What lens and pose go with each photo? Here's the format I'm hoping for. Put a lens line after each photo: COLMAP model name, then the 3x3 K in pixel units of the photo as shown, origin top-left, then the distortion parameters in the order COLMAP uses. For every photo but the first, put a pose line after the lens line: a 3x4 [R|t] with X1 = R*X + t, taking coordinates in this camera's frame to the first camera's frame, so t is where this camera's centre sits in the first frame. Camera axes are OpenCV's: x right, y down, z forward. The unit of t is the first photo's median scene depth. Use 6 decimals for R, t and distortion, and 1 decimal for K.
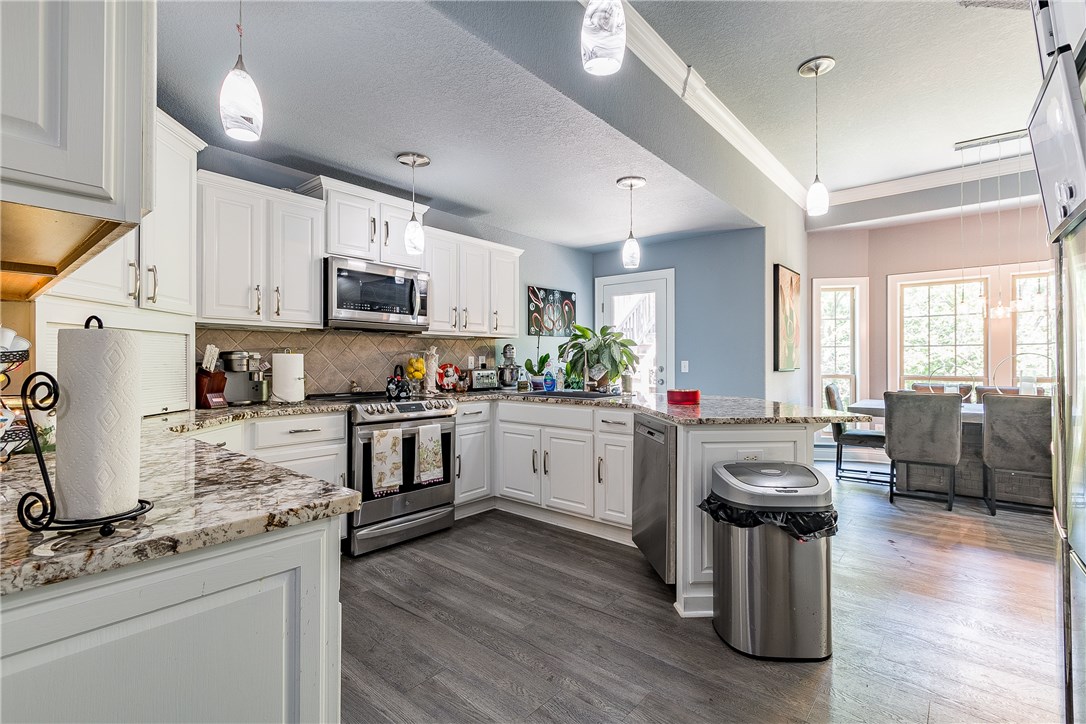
lens RADIAL K [[500.6, 0, 540.7], [0, 500.6, 360.0], [0, 0, 1]] dist [0.000240, -0.001333]
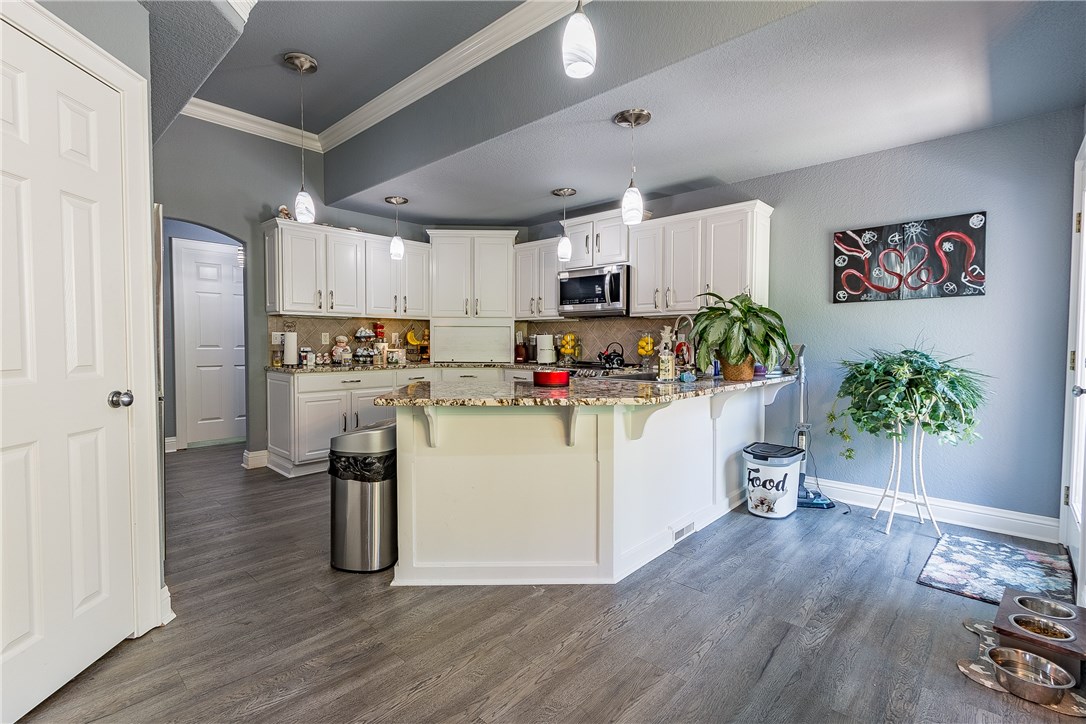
lens RADIAL K [[500.6, 0, 531.5], [0, 500.6, 360.7], [0, 0, 1]] dist [0.000240, -0.001333]
pose [[-0.057150, 0.038664, -0.997617, 0.700009], [-0.003299, 0.999237, 0.038916, 0.004951], [0.998360, 0.005515, -0.056979, 0.613045]]
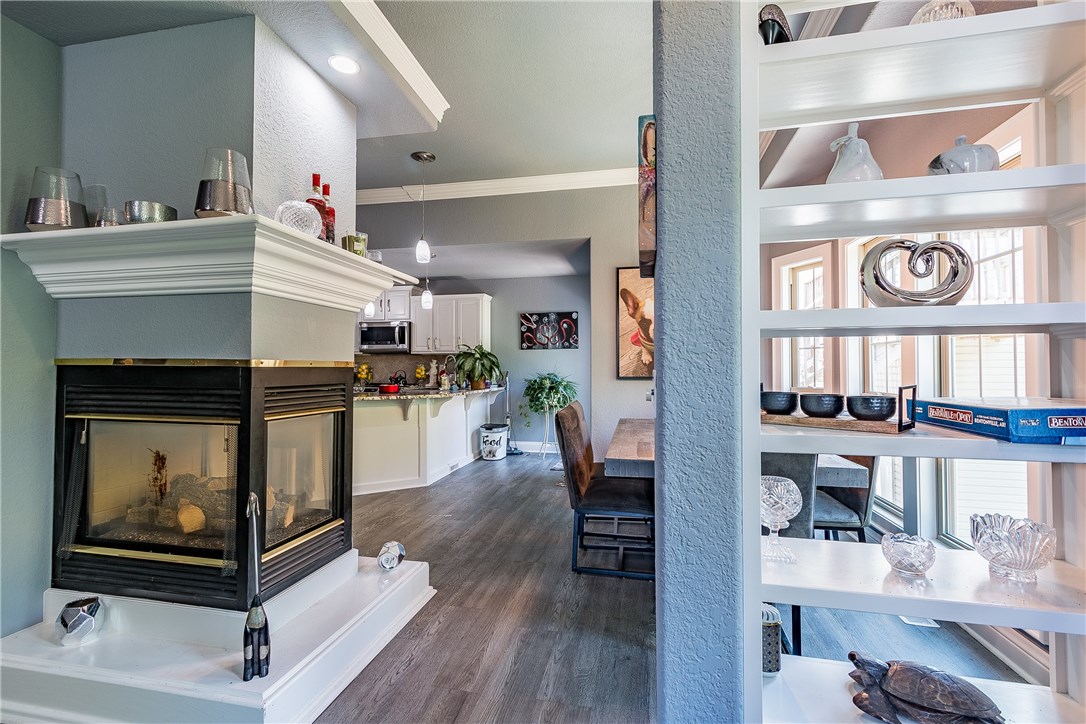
lens RADIAL K [[500.6, 0, 539.7], [0, 500.6, 361.4], [0, 0, 1]] dist [0.000240, -0.001333]
pose [[0.472533, -0.012593, -0.881223, 1.197938], [-0.001480, 0.999885, -0.015083, 0.003044], [0.881312, 0.008431, 0.472460, 0.396085]]
